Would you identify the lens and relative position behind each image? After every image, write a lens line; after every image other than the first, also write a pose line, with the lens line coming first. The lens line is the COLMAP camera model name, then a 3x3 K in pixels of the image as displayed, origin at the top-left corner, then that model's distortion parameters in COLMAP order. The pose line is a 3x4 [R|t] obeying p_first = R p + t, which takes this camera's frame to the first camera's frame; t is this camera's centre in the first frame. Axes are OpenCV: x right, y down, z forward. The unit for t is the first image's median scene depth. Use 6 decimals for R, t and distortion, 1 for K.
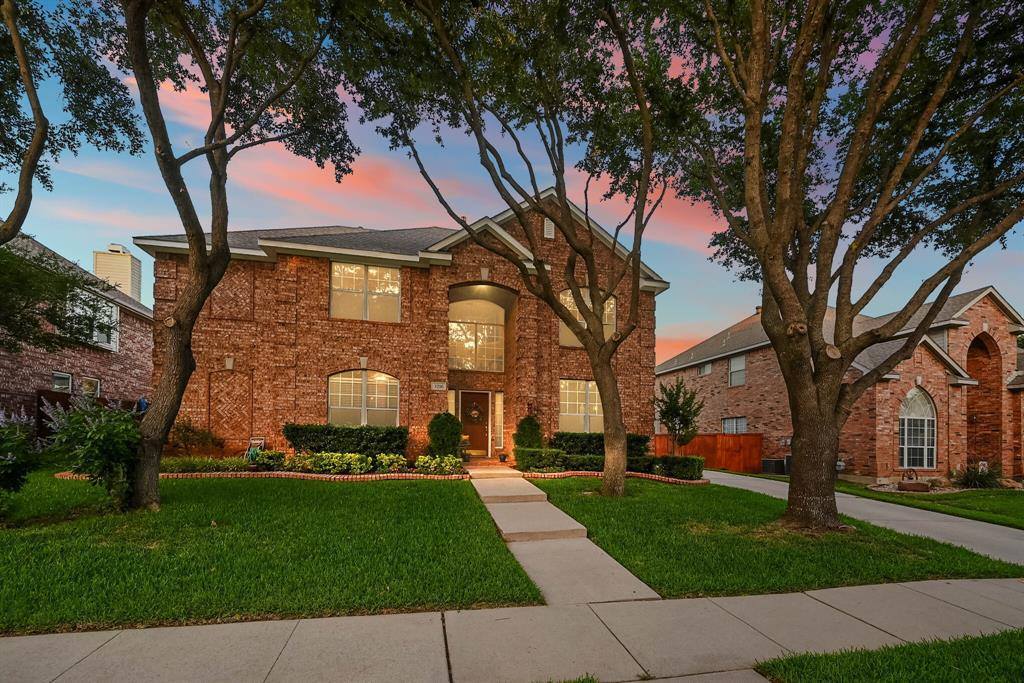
lens RADIAL K [[407.1, 0, 513.7], [0, 407.1, 340.8], [0, 0, 1]] dist [-0.000602, -0.000107]
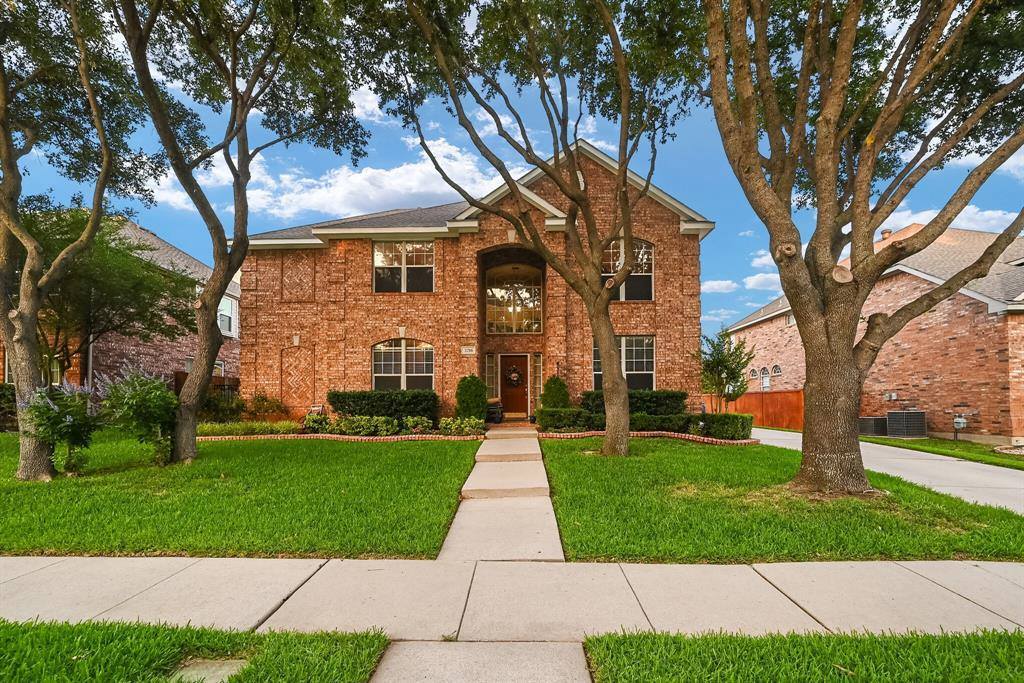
lens RADIAL K [[405.0, 0, 512.1], [0, 405.0, 307.6], [0, 0, 1]] dist [-0.000099, -0.000202]
pose [[0.972713, -0.077108, -0.218824, 0.183763], [0.076507, 0.997006, -0.011230, 0.029414], [0.219035, -0.005818, 0.975700, 0.040479]]
